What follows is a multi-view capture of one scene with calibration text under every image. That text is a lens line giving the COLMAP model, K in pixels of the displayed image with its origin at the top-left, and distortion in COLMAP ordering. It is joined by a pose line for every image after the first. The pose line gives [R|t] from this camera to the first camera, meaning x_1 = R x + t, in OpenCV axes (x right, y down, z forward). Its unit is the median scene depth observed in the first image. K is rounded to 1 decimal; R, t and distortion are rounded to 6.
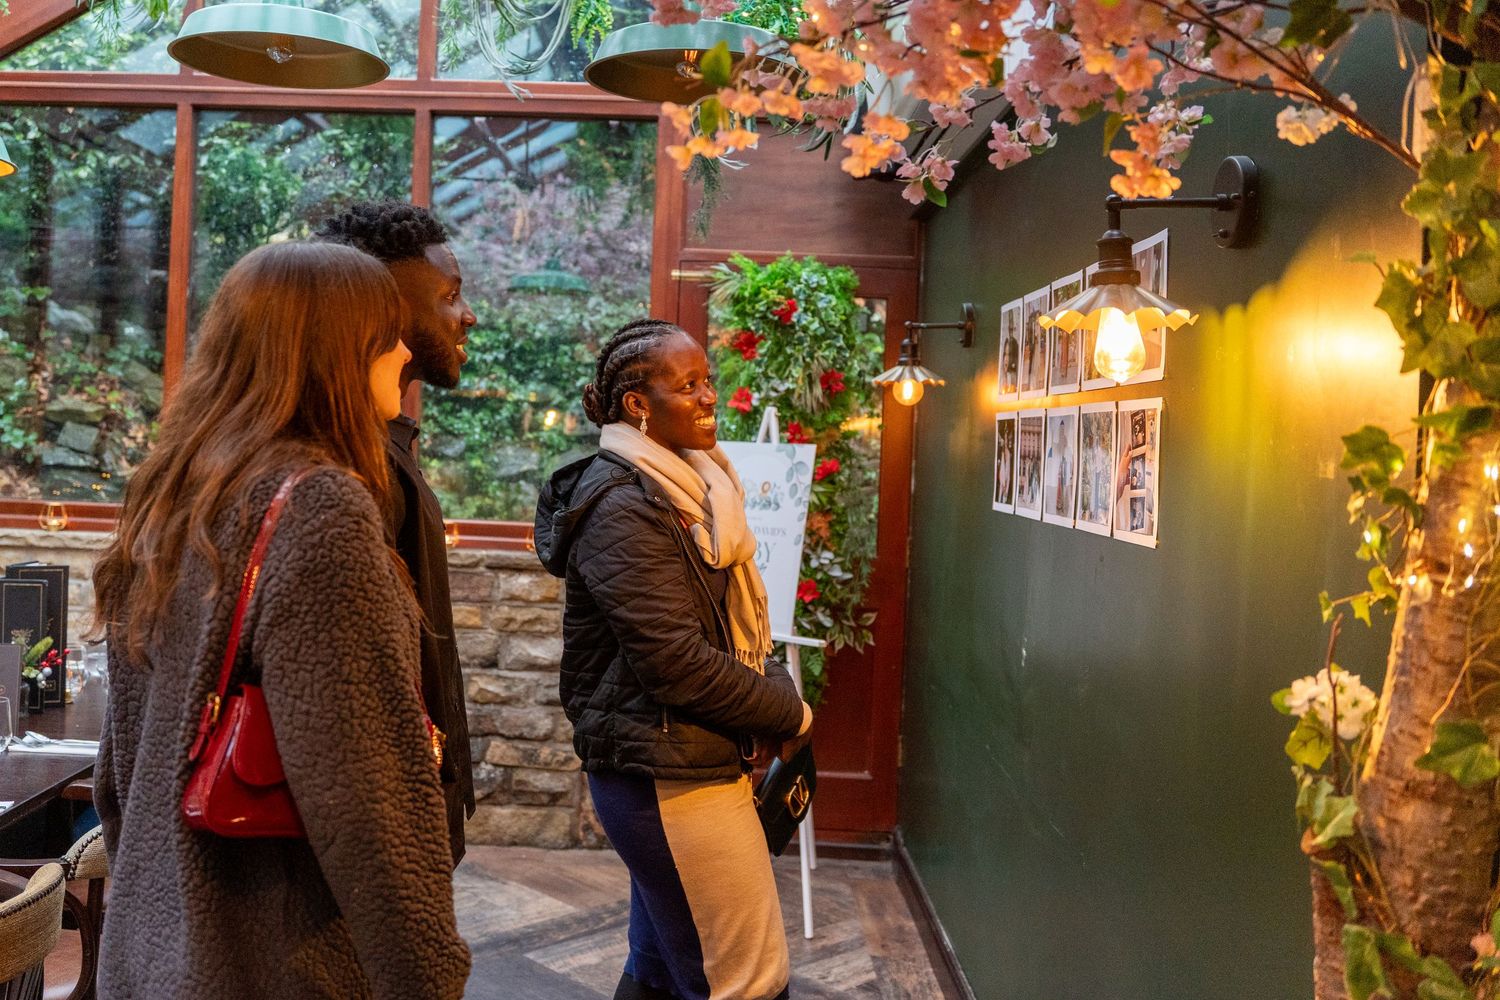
lens RADIAL K [[1415.5, 0, 629.8], [0, 1415.5, 427.3], [0, 0, 1]] dist [-0.014745, -0.000356]
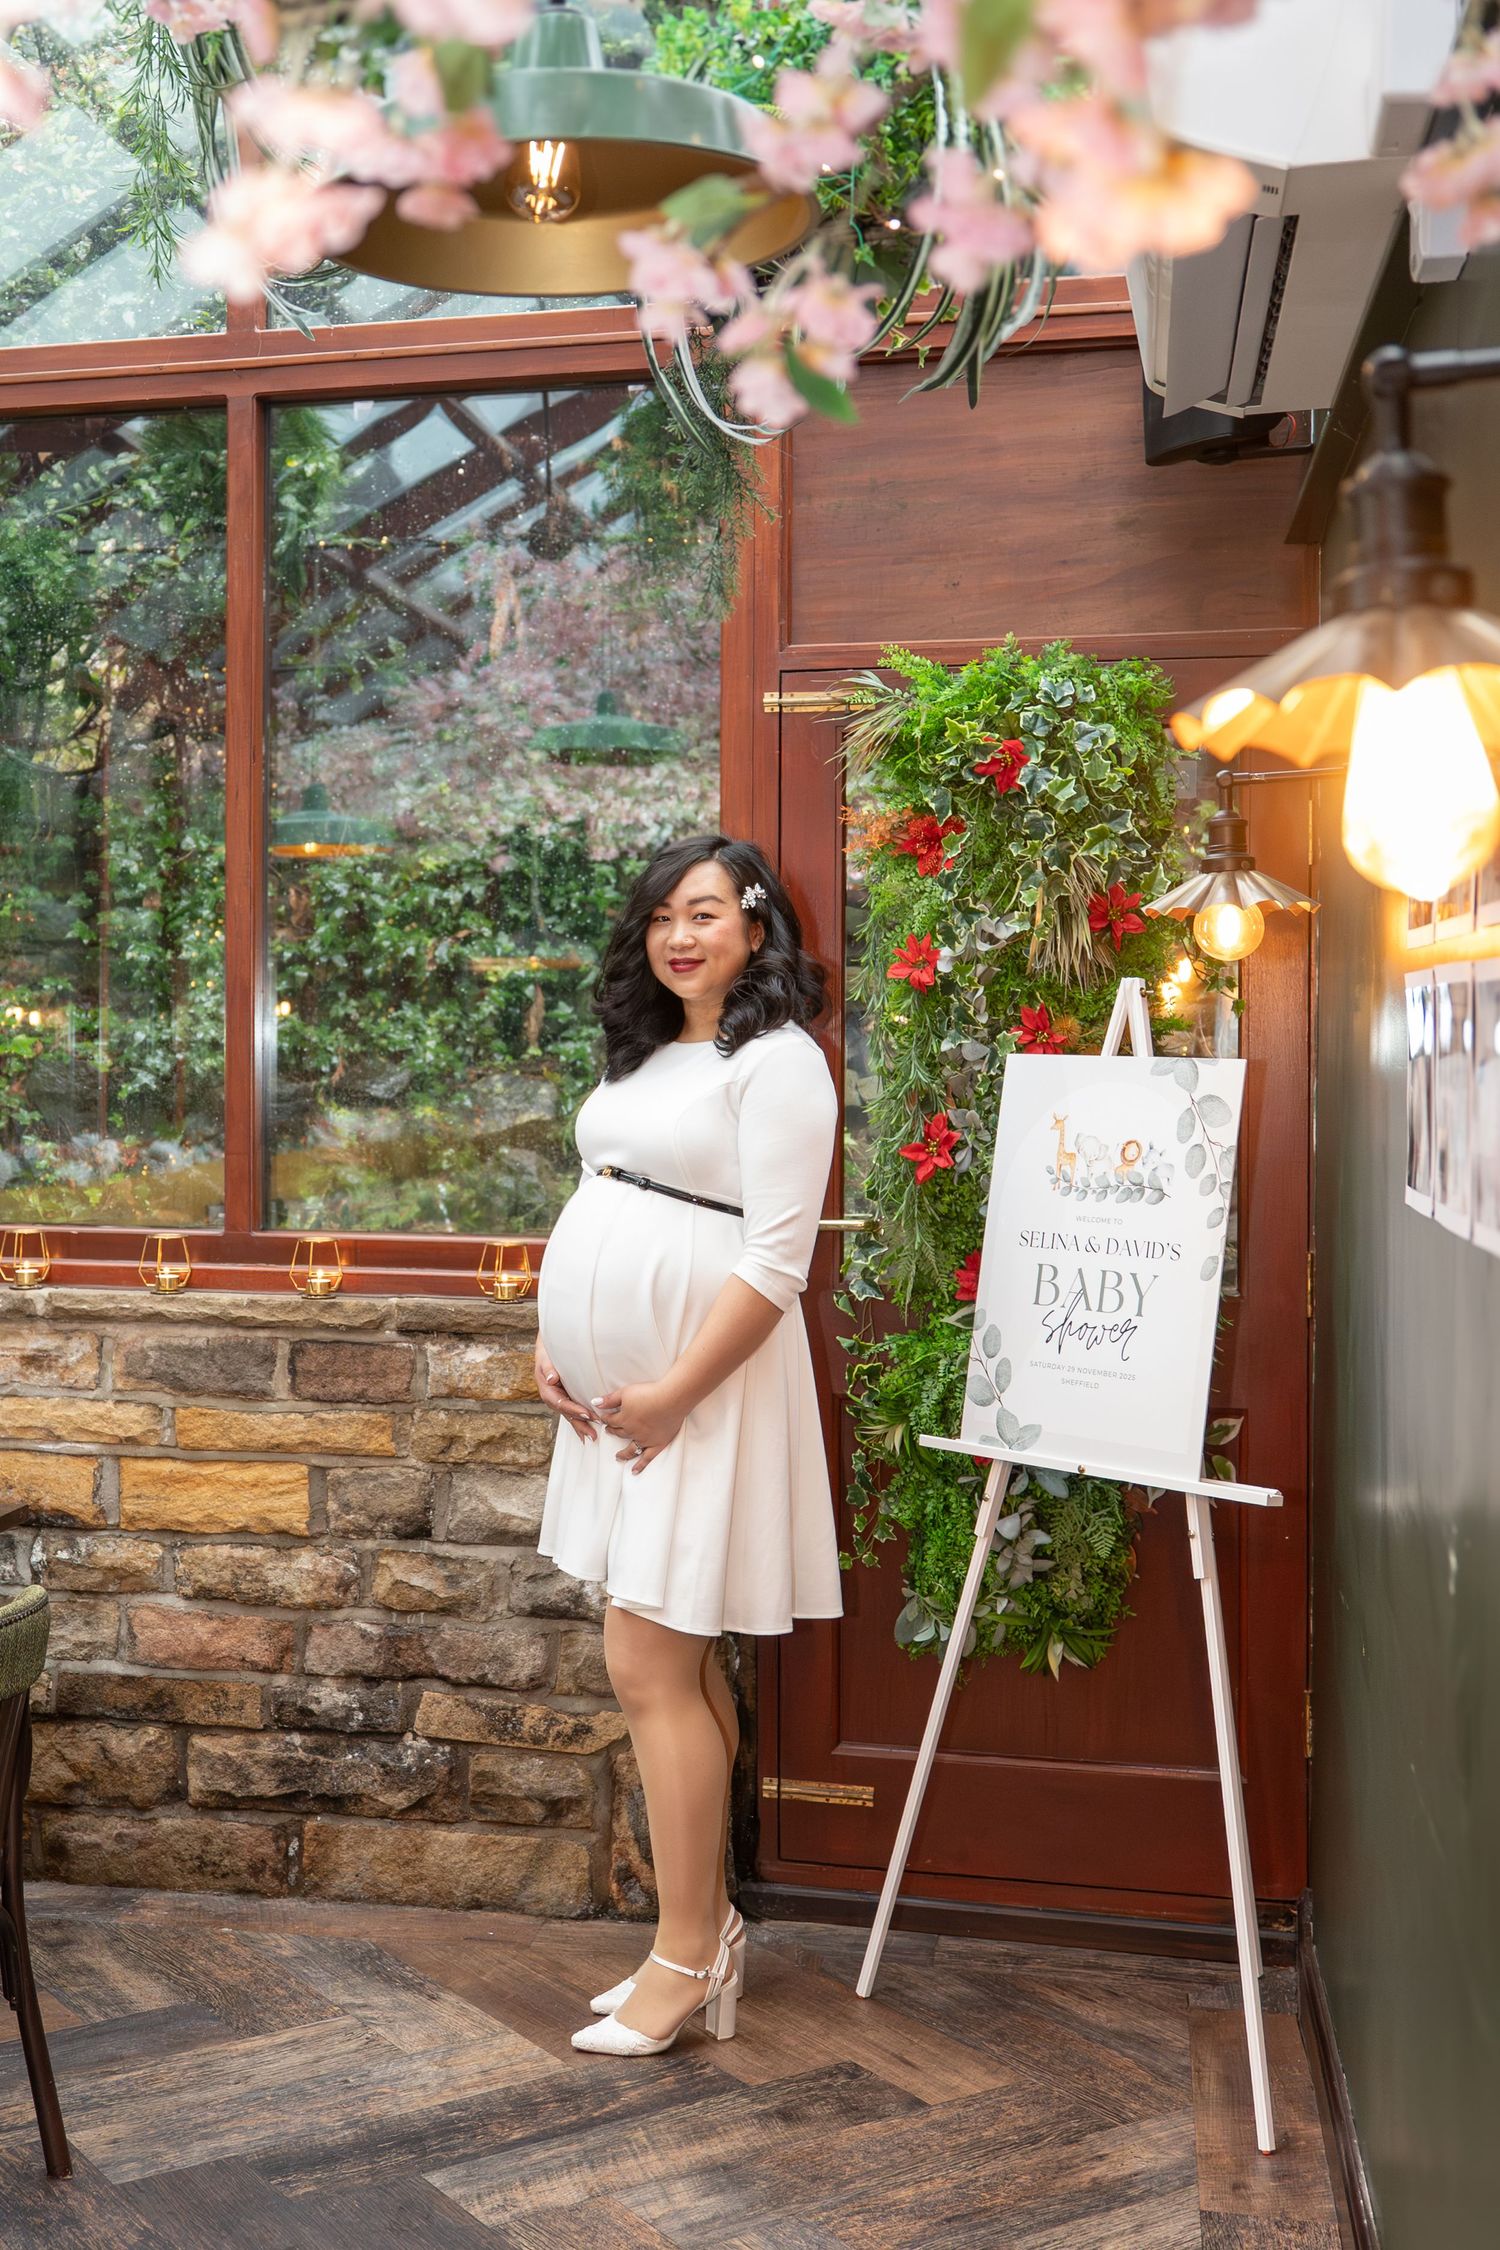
lens RADIAL K [[2628.7, 0, 434.4], [0, 2628.7, 1049.3], [0, 0, 1]] dist [0.013008, -0.005943]
pose [[0.980226, -0.037926, -0.194211, 0.089148], [0.040108, 0.999169, 0.007314, -0.003507], [0.193772, -0.014959, 0.980933, 0.122435]]
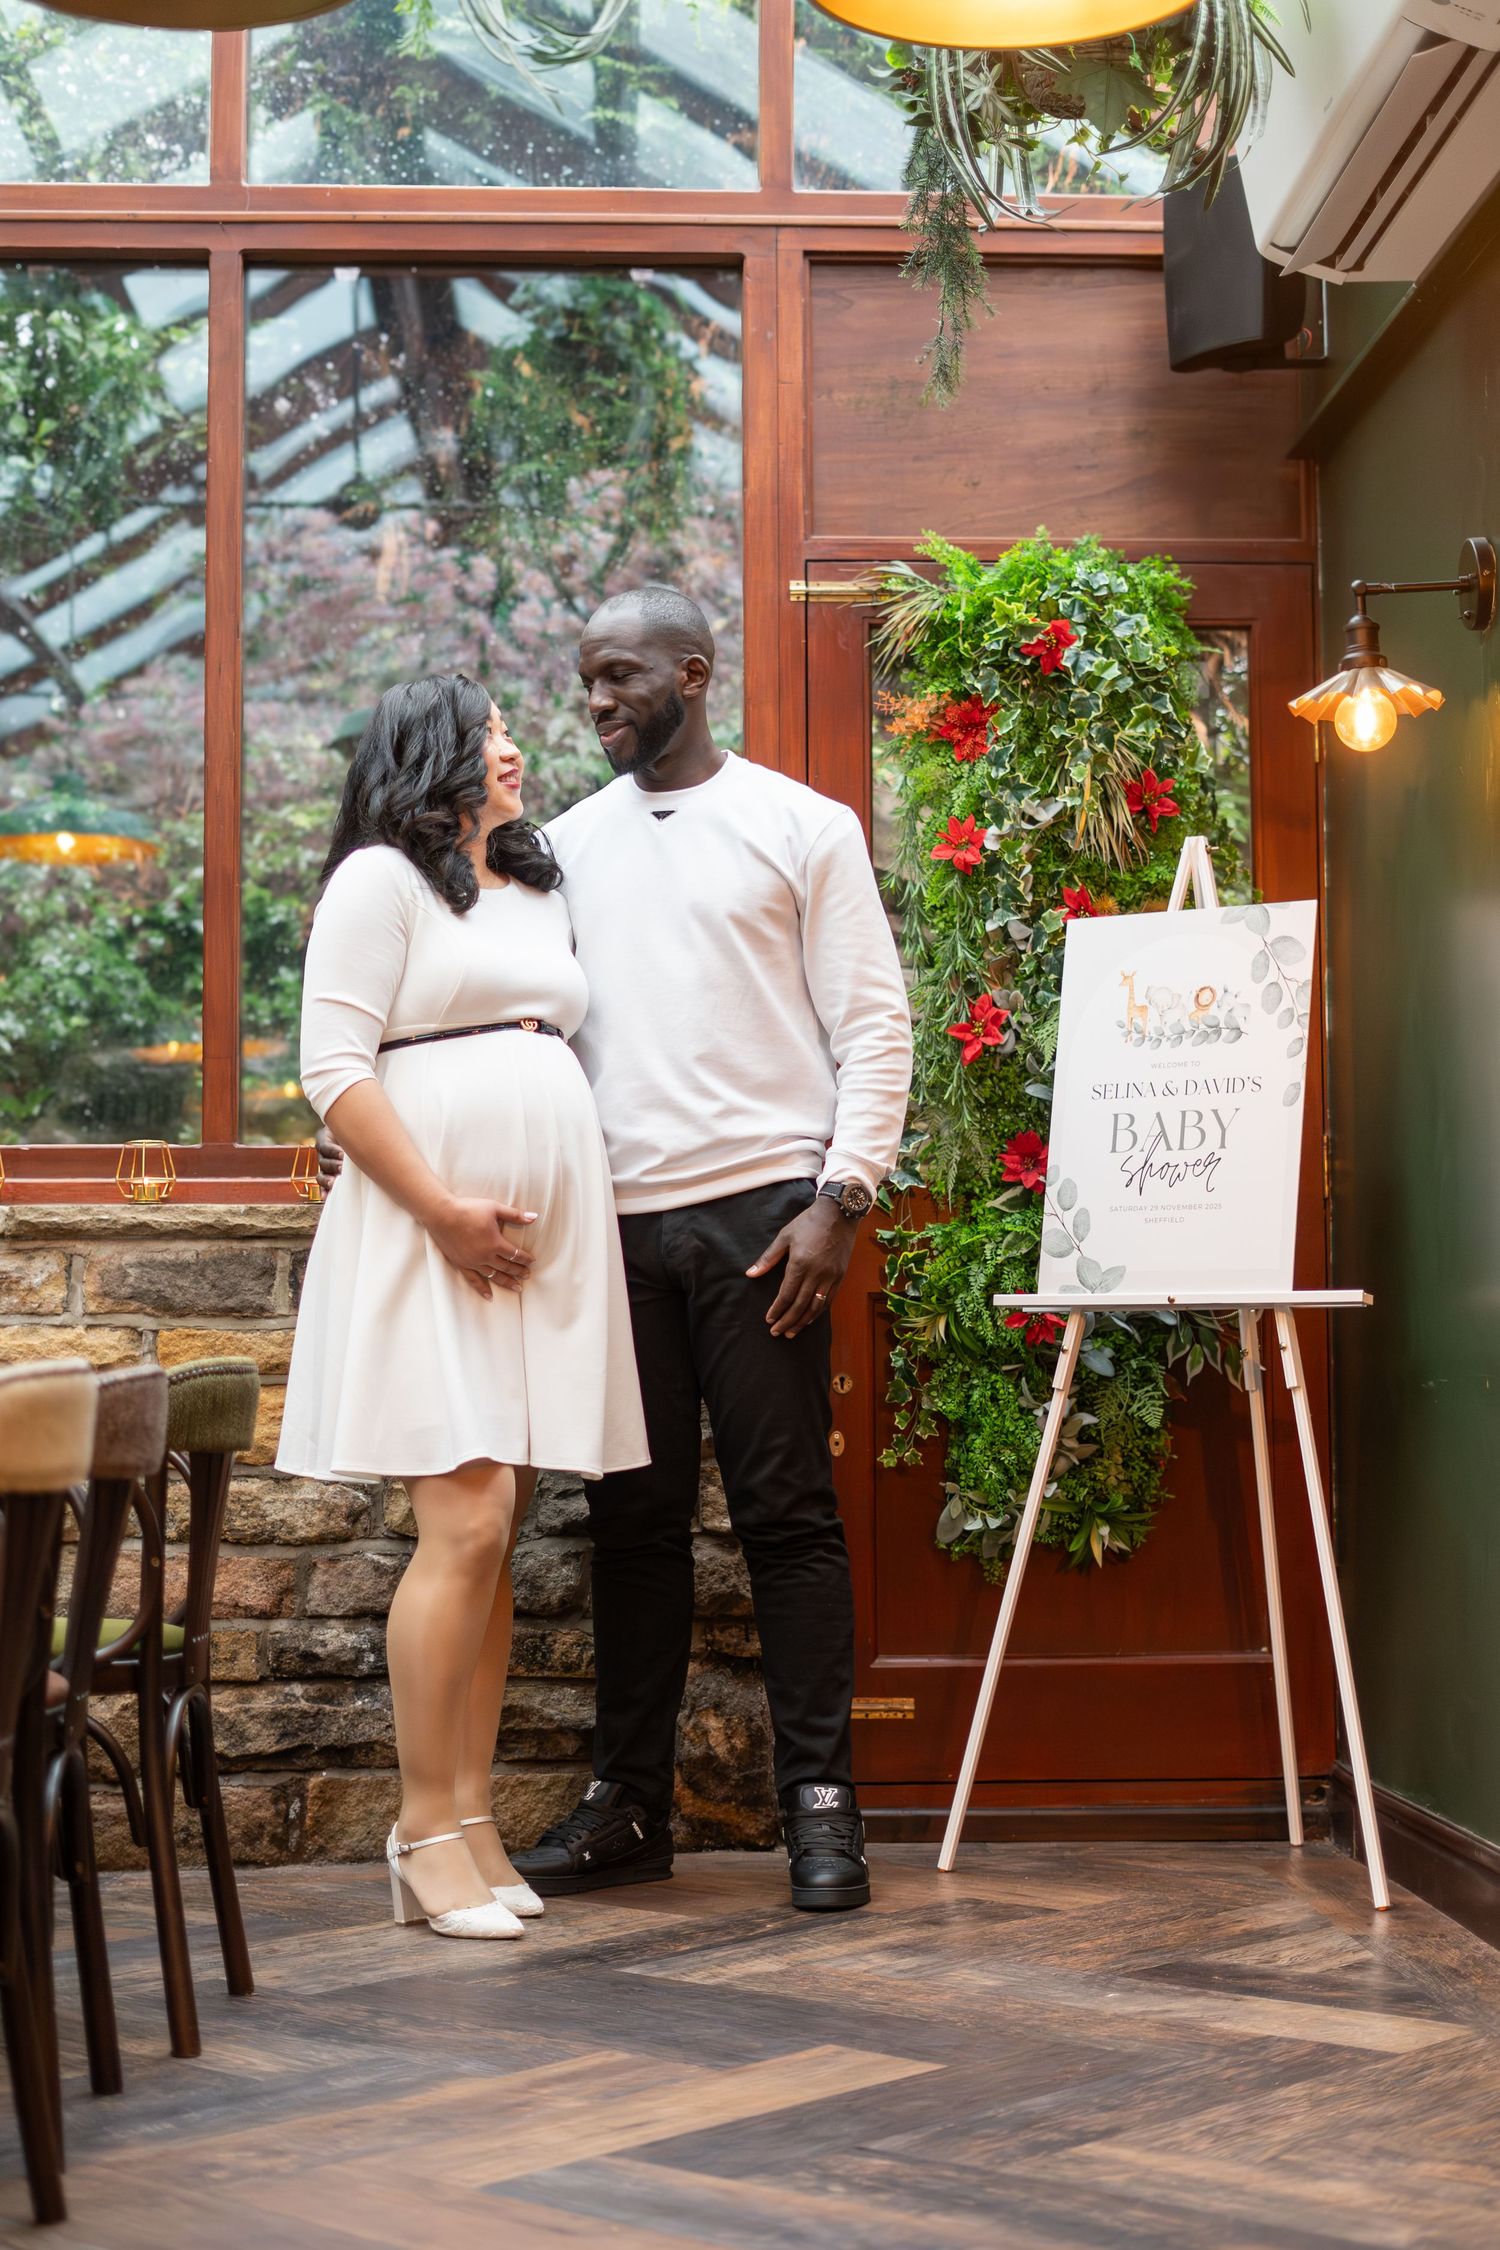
lens RADIAL K [[3471.4, 0, 745.3], [0, 3471.4, 1109.5], [0, 0, 1]] dist [-0.024005, 0.083855]
pose [[0.993429, -0.039059, 0.107575, -0.114580], [0.046477, 0.996647, -0.067338, 0.138445], [-0.104584, 0.071895, 0.991914, -0.110412]]
